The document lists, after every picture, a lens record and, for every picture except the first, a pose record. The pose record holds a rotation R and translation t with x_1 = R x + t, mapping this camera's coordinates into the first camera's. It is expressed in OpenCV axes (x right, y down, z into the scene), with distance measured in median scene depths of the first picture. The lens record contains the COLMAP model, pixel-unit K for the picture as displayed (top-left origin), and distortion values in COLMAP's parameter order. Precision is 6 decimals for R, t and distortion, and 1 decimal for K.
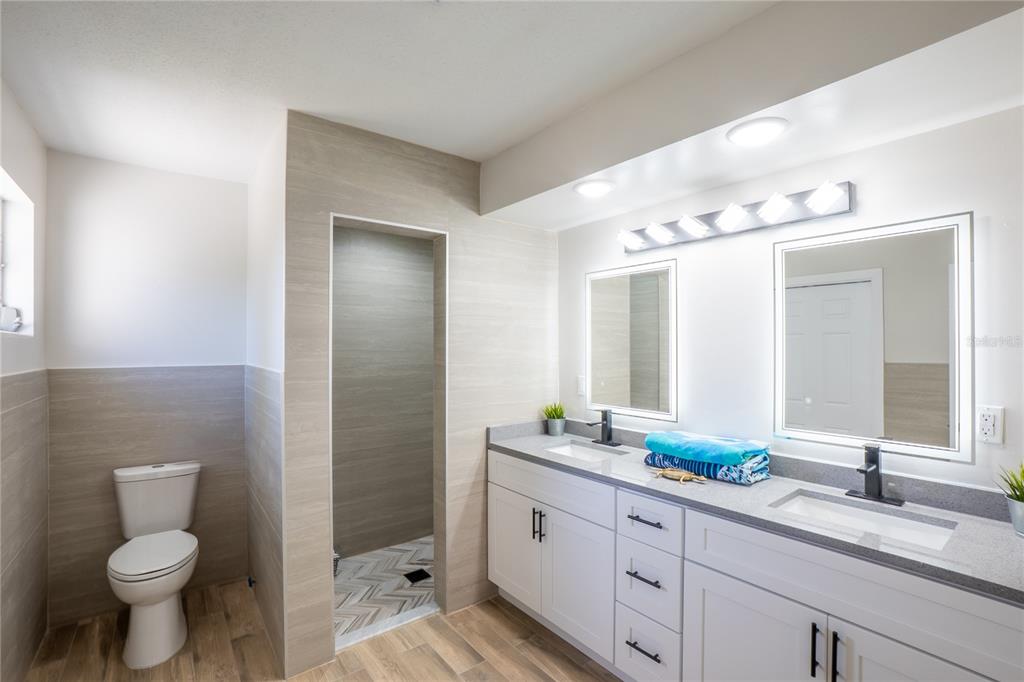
lens RADIAL K [[455.3, 0, 509.2], [0, 455.3, 338.5], [0, 0, 1]] dist [-0.063320, 0.022582]
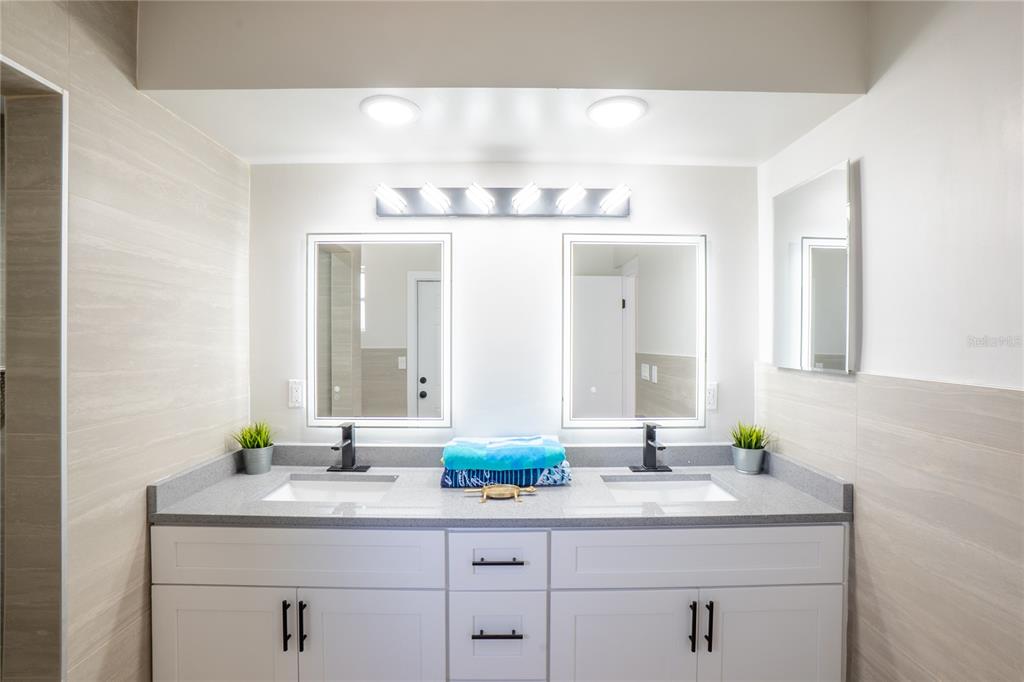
lens RADIAL K [[455.3, 0, 509.2], [0, 455.3, 338.5], [0, 0, 1]] dist [-0.063320, 0.022582]
pose [[0.613369, 0.001069, 0.789796, -0.254398], [-0.014598, 0.999844, 0.009984, 0.010306], [-0.789661, -0.017653, 0.613289, 0.439572]]
